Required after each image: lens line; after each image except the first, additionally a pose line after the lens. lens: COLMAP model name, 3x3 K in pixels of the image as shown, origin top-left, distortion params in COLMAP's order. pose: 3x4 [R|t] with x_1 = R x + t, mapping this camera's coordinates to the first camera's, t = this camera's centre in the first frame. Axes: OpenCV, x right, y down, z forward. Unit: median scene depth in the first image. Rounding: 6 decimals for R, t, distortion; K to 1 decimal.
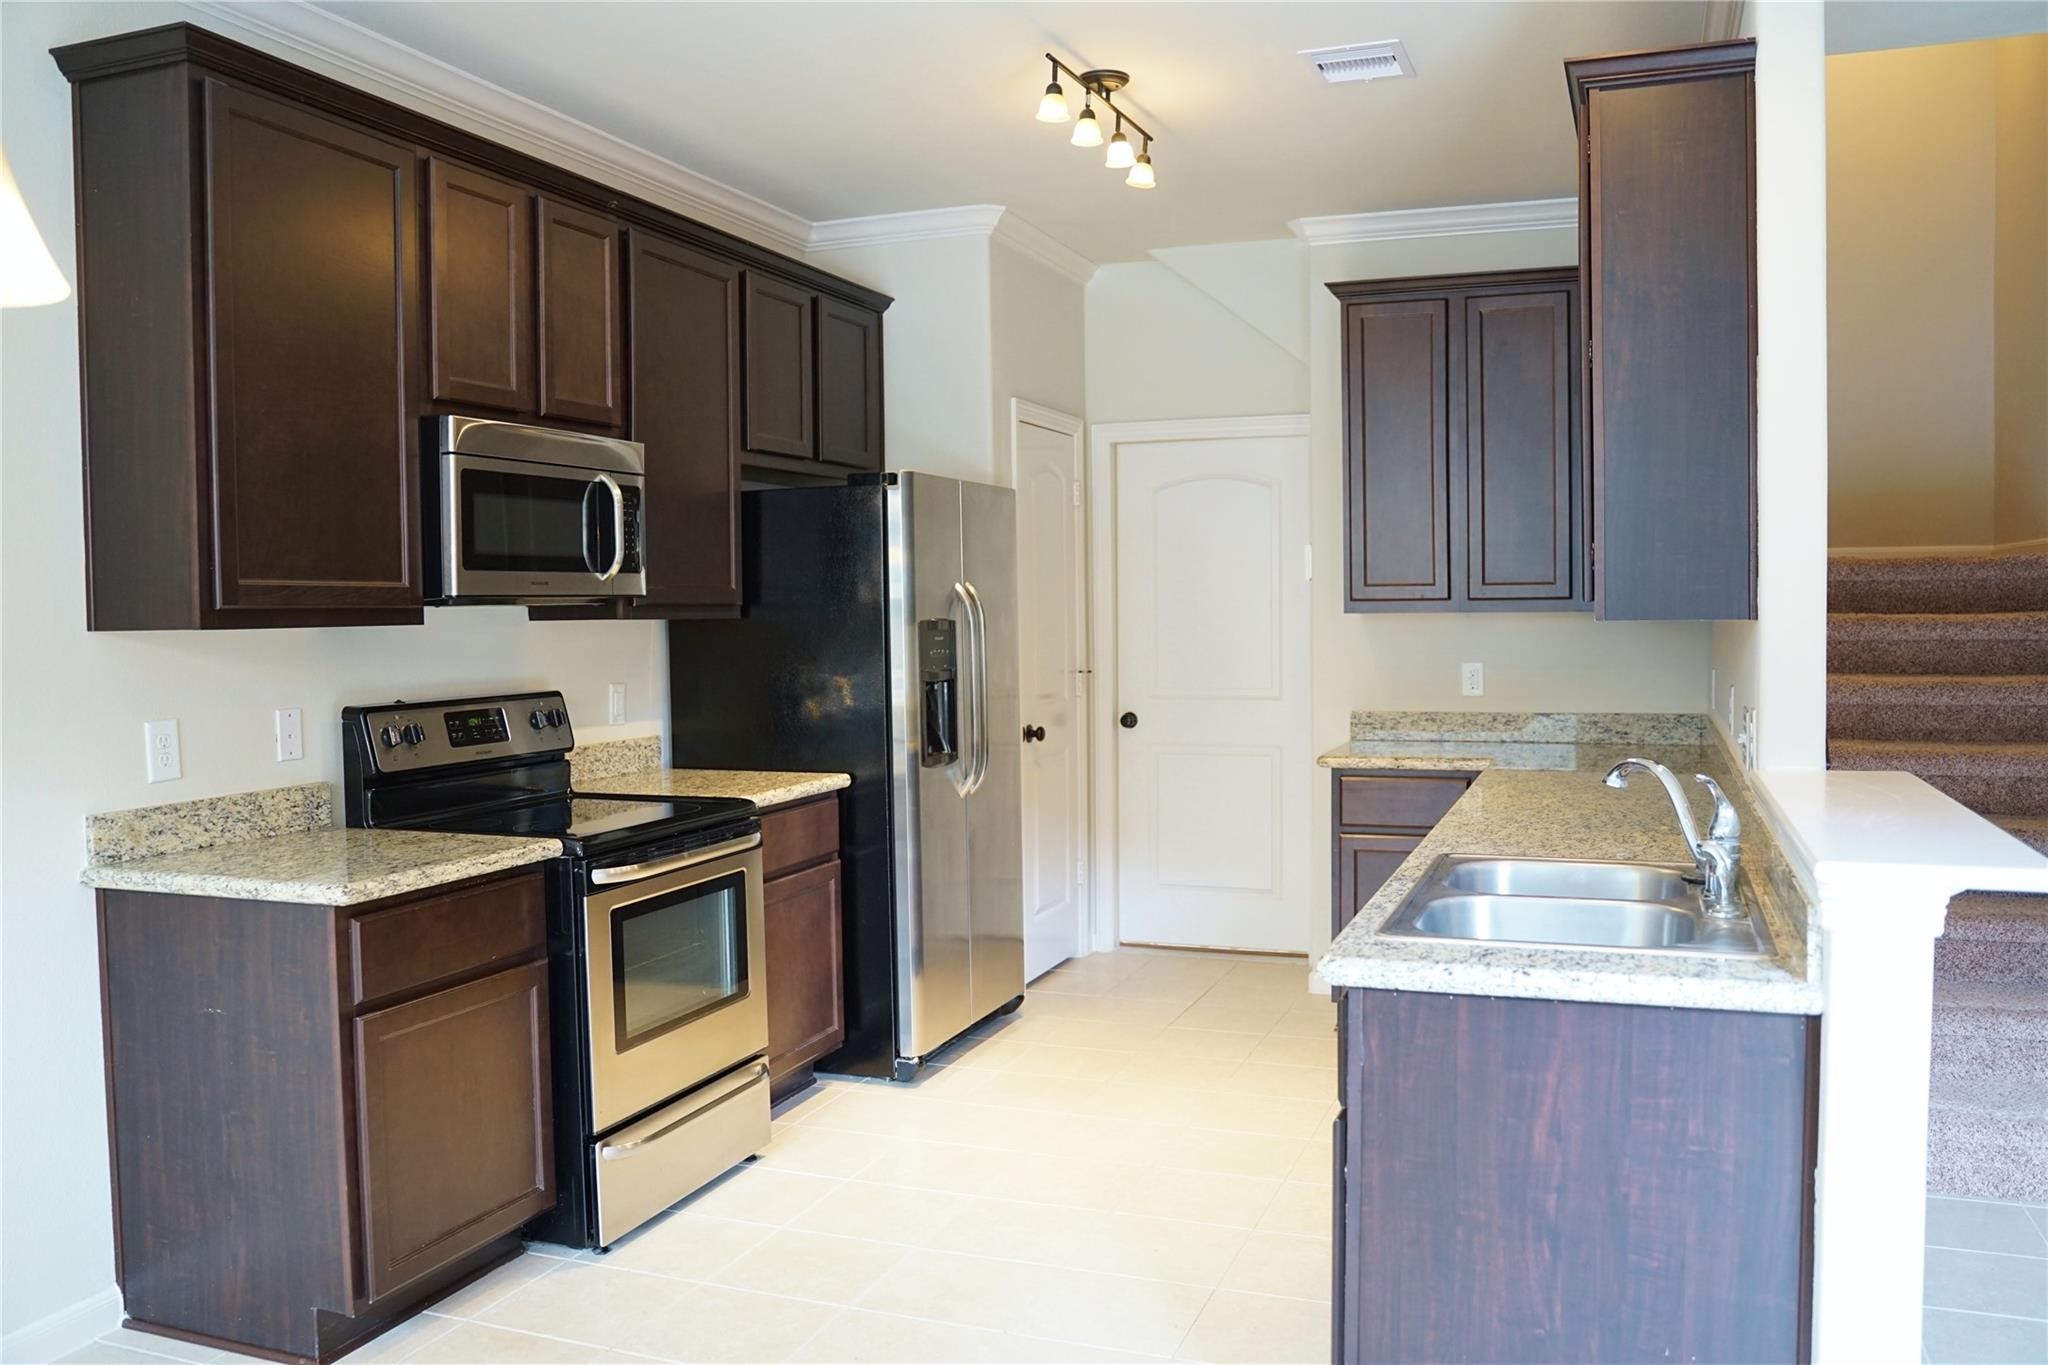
lens RADIAL K [[1672.1, 0, 1024.0], [0, 1672.1, 682.5], [0, 0, 1]] dist [-0.118472, 0.099686]
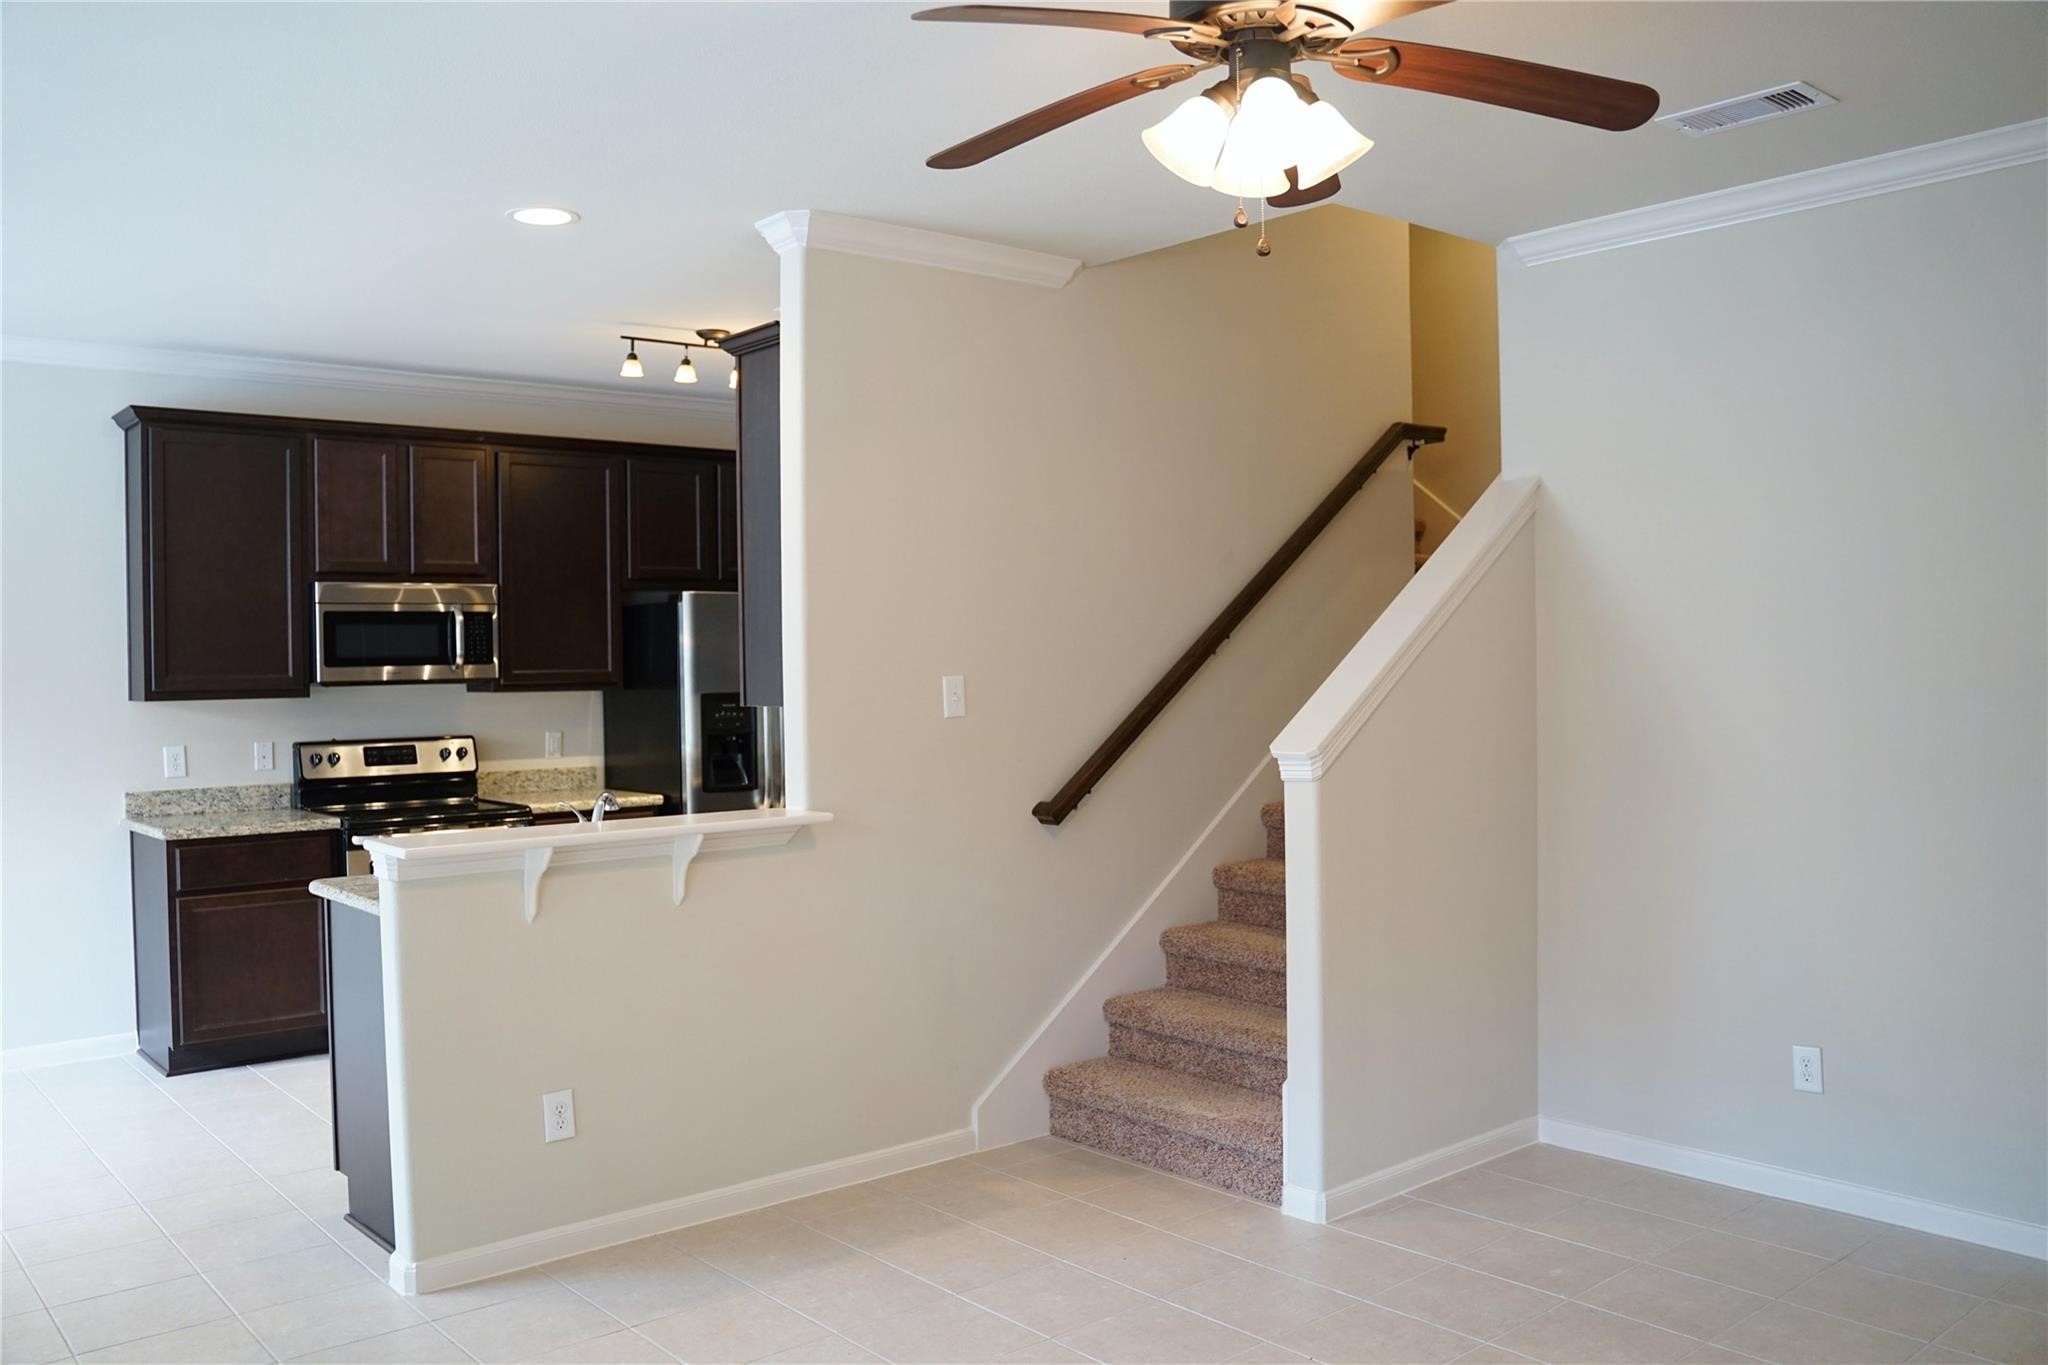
lens RADIAL K [[1672.1, 0, 1024.0], [0, 1672.1, 682.5], [0, 0, 1]] dist [-0.118472, 0.099686]
pose [[0.870239, 0.003992, -0.492614, 1.206855], [-0.017018, 0.999614, -0.021963, -0.025305], [0.492336, 0.027496, 0.869971, -0.180961]]
